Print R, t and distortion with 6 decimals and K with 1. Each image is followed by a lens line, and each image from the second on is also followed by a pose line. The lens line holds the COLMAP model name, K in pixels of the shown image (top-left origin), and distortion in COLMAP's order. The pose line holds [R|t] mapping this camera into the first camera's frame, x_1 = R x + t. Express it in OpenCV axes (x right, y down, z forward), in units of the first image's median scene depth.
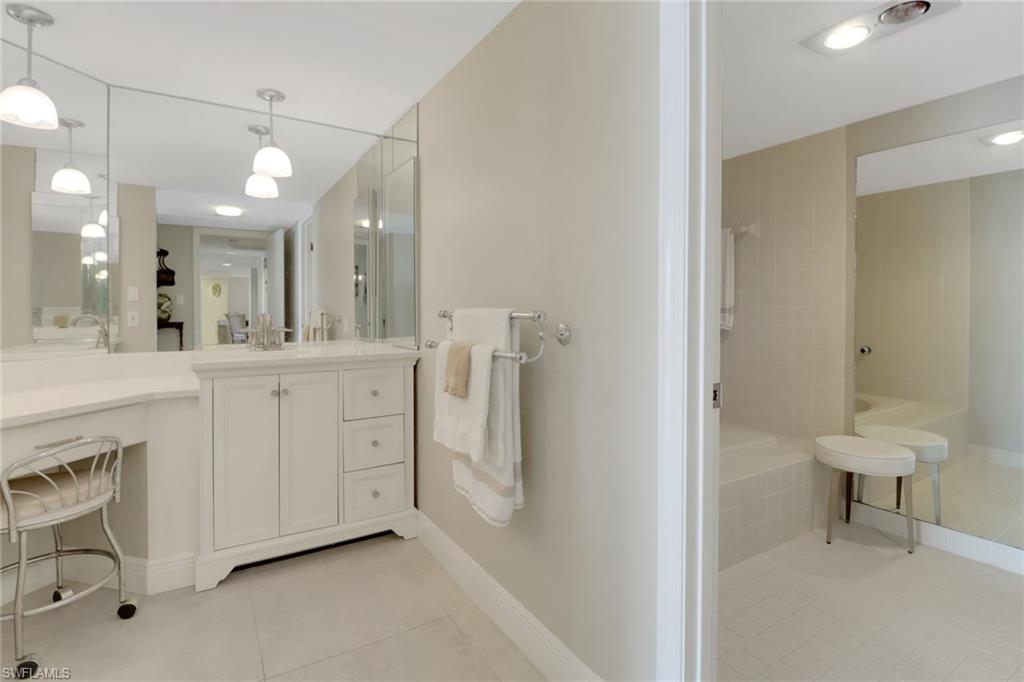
lens RADIAL K [[498.8, 0, 517.1], [0, 498.8, 332.1], [0, 0, 1]] dist [0.019355, -0.000583]
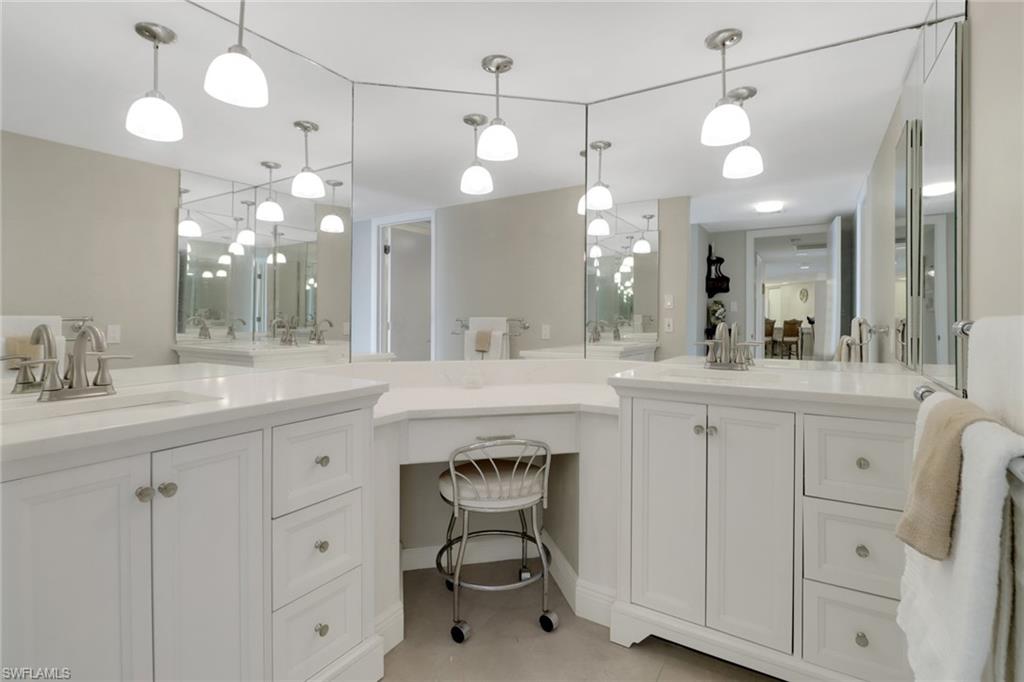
lens RADIAL K [[516.7, 0, 512.0], [0, 516.7, 309.1], [0, 0, 1]] dist [0.023220, 0.000183]
pose [[0.457201, -0.002156, -0.889361, 0.099304], [-0.049648, 0.998376, -0.027943, -0.026840], [0.887977, 0.056931, 0.456351, 0.441376]]
